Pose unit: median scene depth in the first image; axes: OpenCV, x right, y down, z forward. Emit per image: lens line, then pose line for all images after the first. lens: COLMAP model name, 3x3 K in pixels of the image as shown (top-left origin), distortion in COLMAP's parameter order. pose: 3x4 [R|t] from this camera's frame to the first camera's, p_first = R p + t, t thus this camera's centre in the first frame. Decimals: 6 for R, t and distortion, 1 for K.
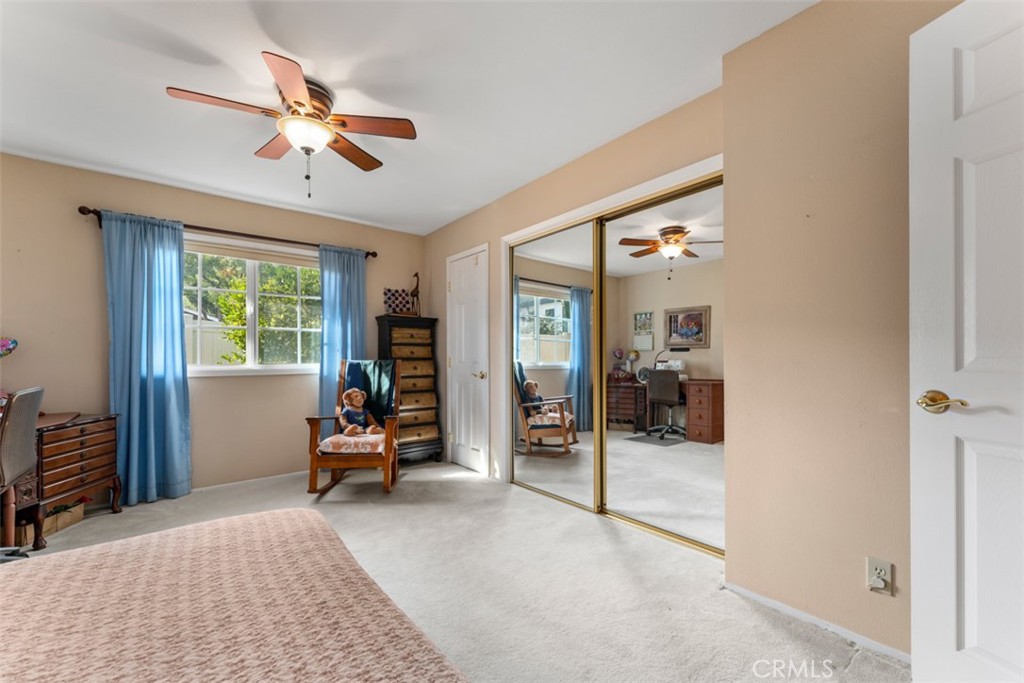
lens RADIAL K [[410.6, 0, 511.9], [0, 410.6, 353.9], [0, 0, 1]] dist [-0.001454, -0.000107]
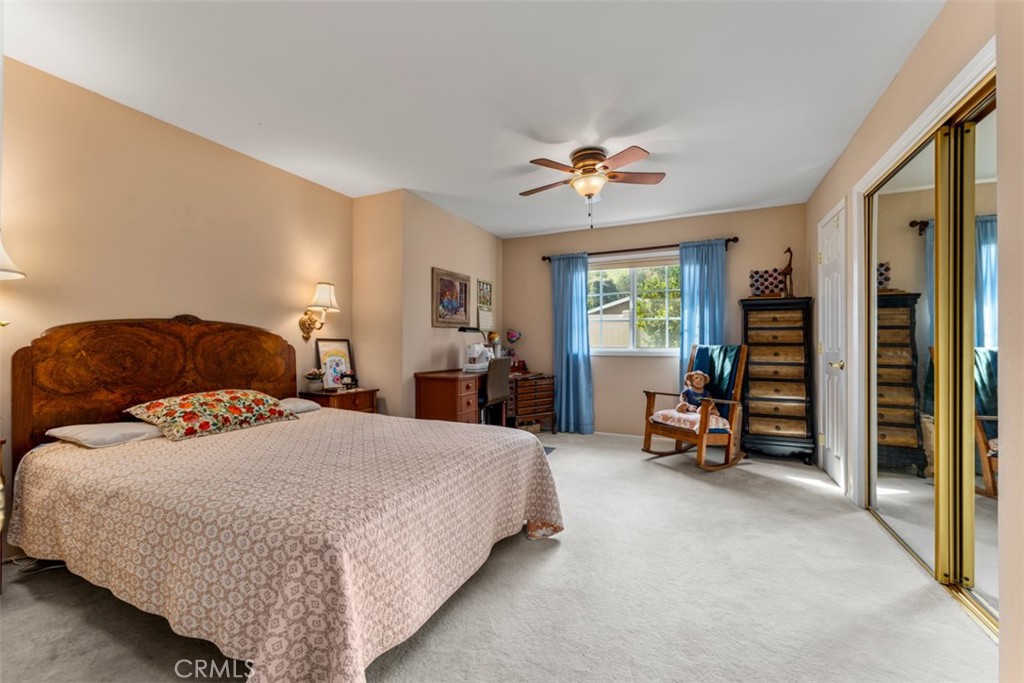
lens RADIAL K [[411.0, 0, 509.7], [0, 411.0, 340.1], [0, 0, 1]] dist [0.000173, 0.000161]
pose [[0.433256, -0.003021, -0.901266, 0.368728], [0.005478, 0.999985, -0.000718, 0.000226], [0.901254, -0.004626, 0.433266, 0.077750]]
